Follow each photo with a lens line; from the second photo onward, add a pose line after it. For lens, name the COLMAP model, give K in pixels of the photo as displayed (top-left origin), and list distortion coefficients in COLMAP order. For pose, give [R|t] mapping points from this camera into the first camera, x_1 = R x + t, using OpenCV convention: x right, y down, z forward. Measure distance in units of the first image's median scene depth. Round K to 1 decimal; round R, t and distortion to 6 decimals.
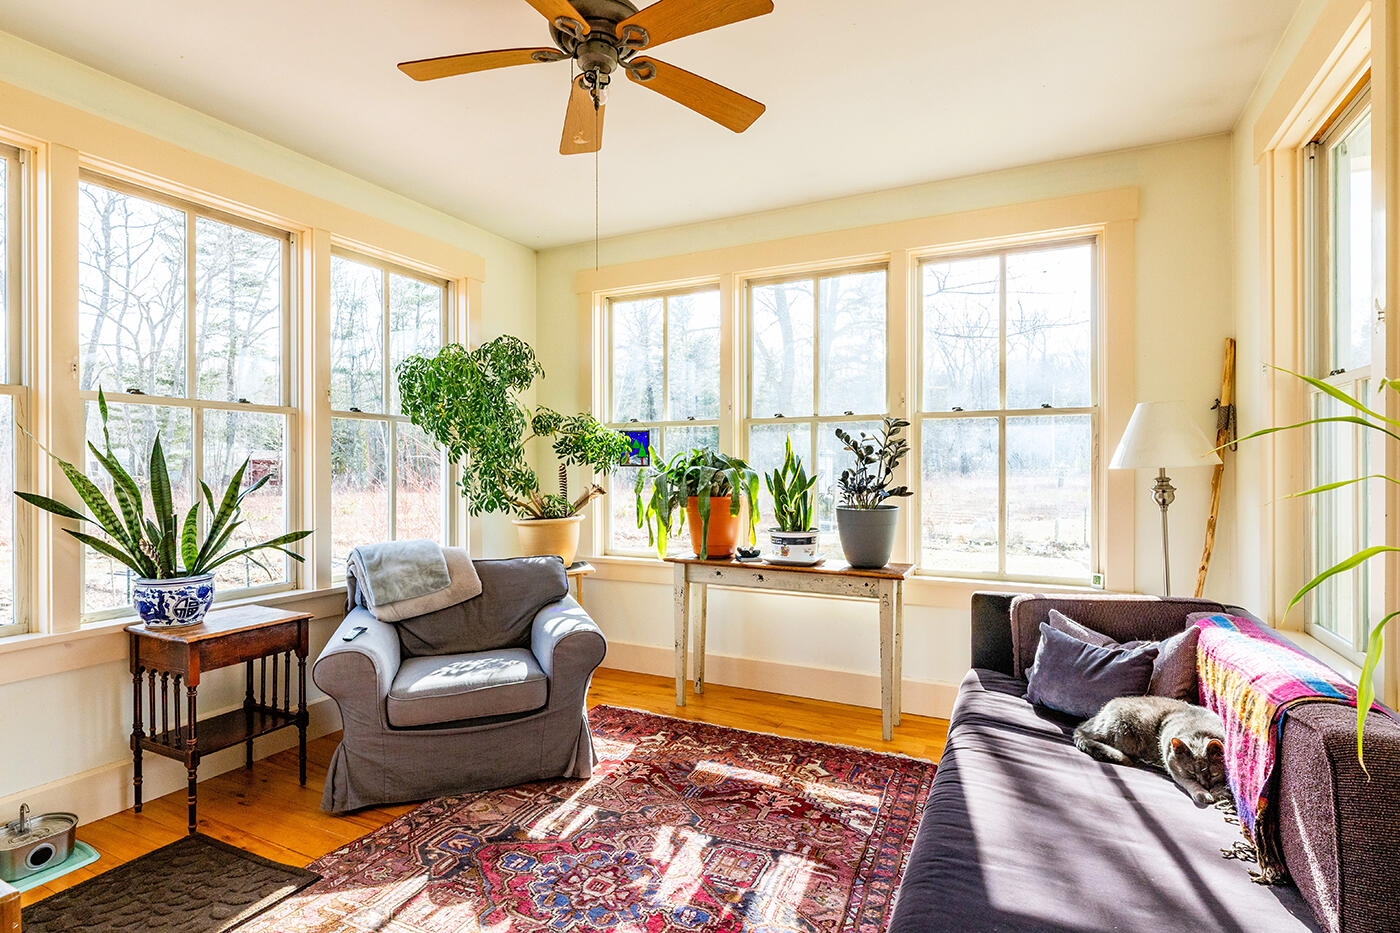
lens RADIAL K [[691.5, 0, 706.9], [0, 691.5, 468.7], [0, 0, 1]] dist [-0.000438, -0.000900]
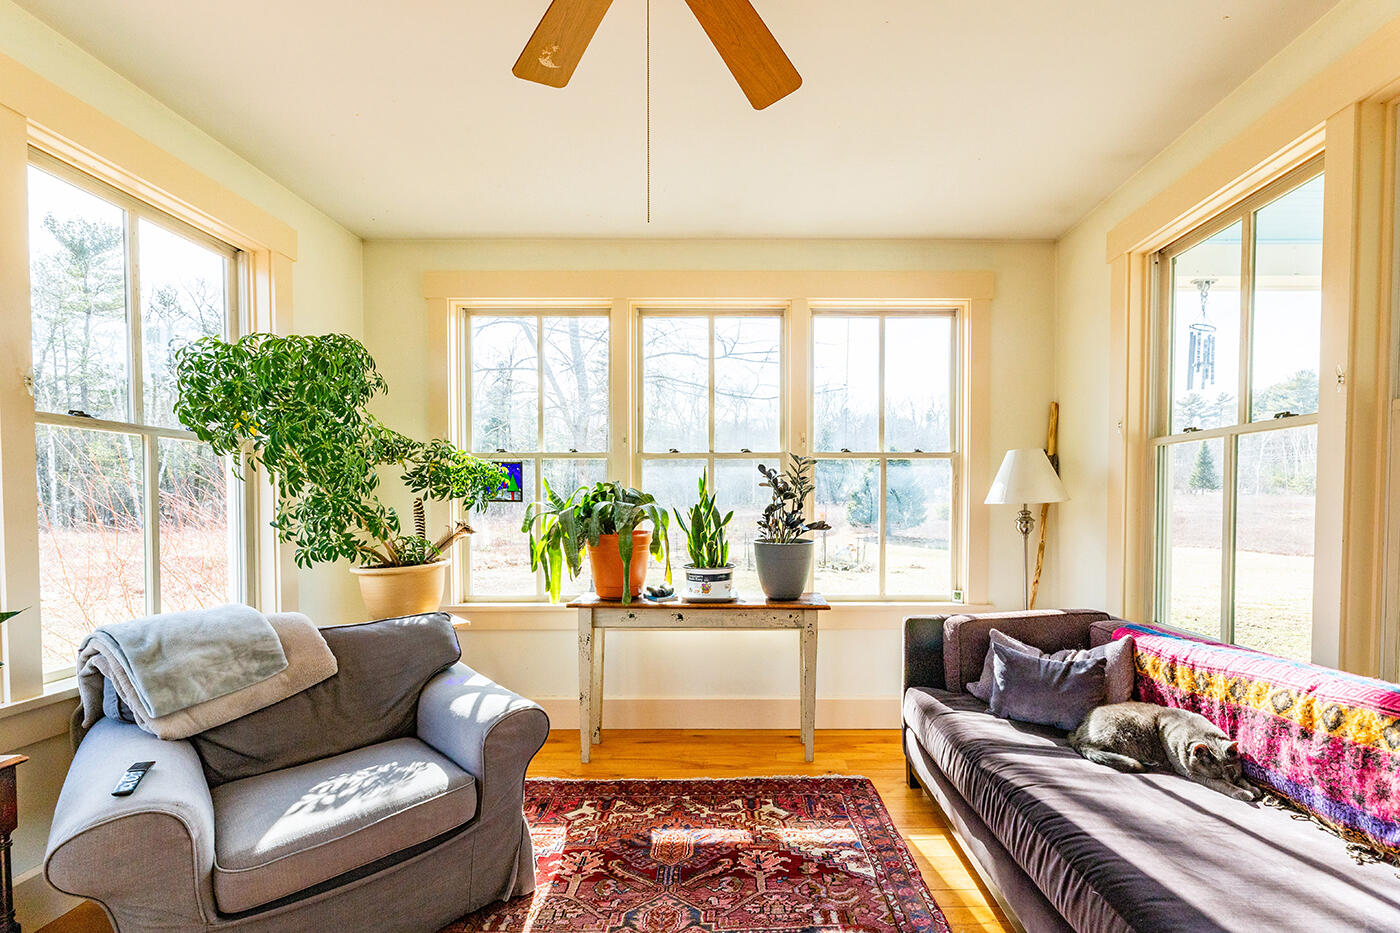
lens RADIAL K [[566.4, 0, 736.5], [0, 566.4, 516.7], [0, 0, 1]] dist [-0.001985, 0.000469]
pose [[0.896505, -0.010502, 0.442909, -0.213598], [0.001081, 0.999768, 0.021519, 0.000605], [-0.443032, -0.018813, 0.896308, 0.277224]]
